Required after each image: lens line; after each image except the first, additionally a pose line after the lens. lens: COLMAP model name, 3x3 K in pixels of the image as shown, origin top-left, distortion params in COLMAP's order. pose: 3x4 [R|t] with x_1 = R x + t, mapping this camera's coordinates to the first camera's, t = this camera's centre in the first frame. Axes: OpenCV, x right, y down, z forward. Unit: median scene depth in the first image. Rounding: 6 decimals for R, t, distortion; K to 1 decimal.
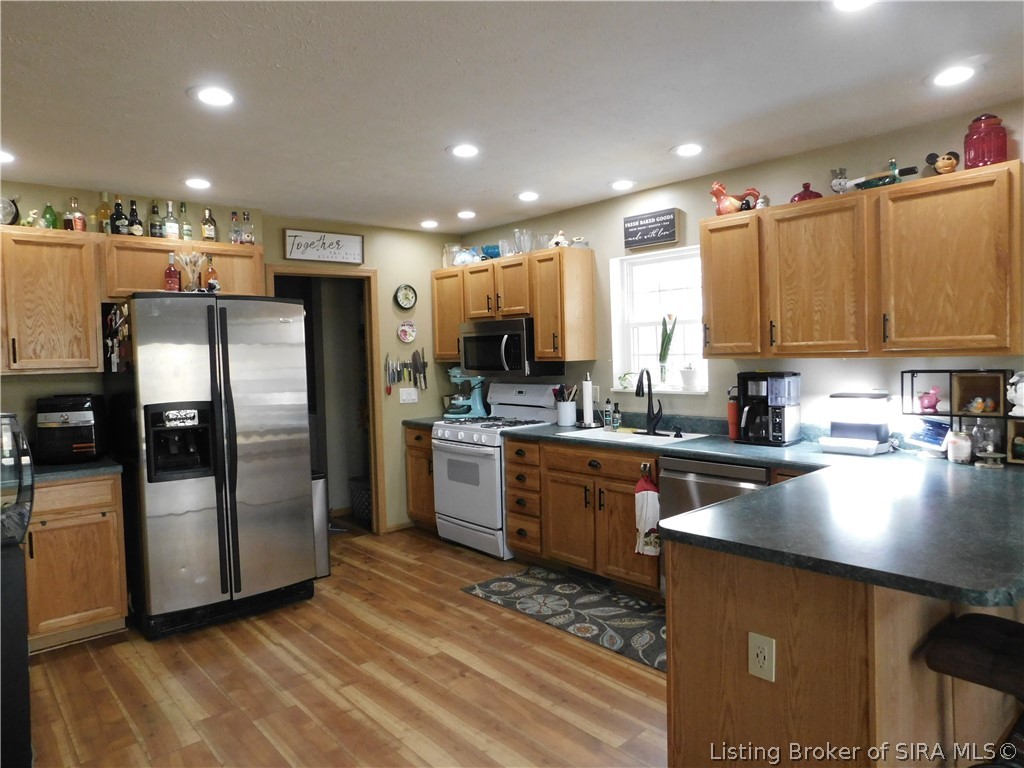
lens RADIAL K [[683.8, 0, 512.9], [0, 683.8, 383.0], [0, 0, 1]] dist [-0.068789, 0.046728]
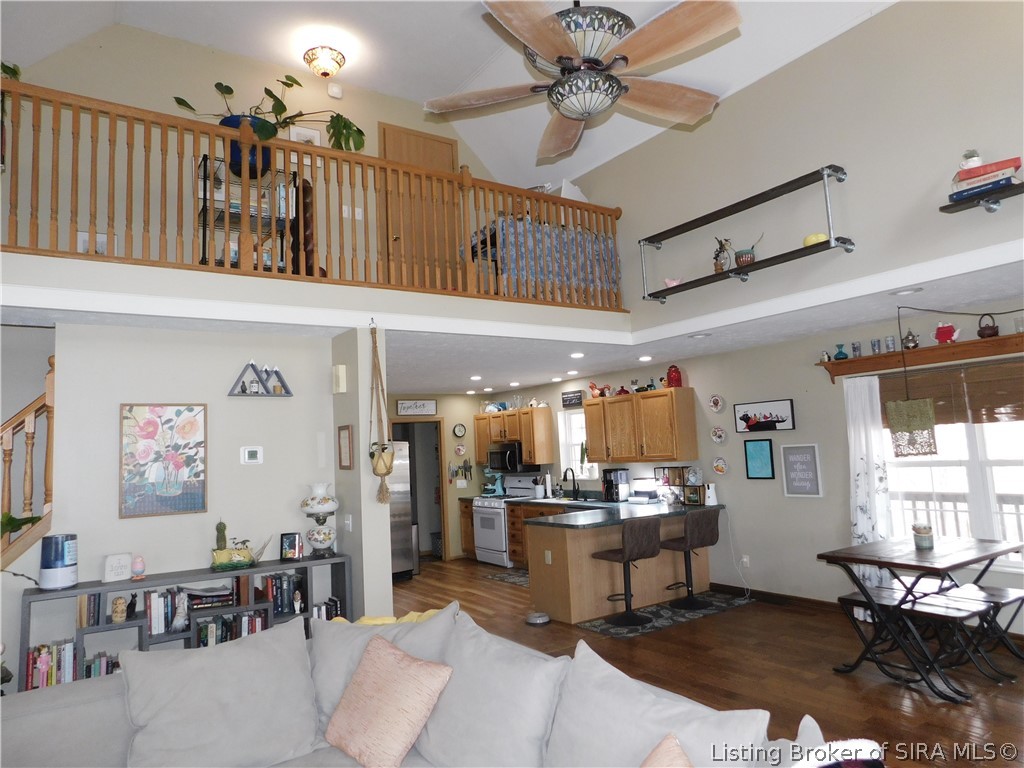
lens RADIAL K [[683.8, 0, 516.7], [0, 683.8, 380.3], [0, 0, 1]] dist [-0.068789, 0.046728]
pose [[0.992956, -0.034641, -0.113304, 0.241560], [0.018372, 0.989755, -0.141591, 0.005574], [0.117048, 0.138512, 0.983420, -0.941295]]
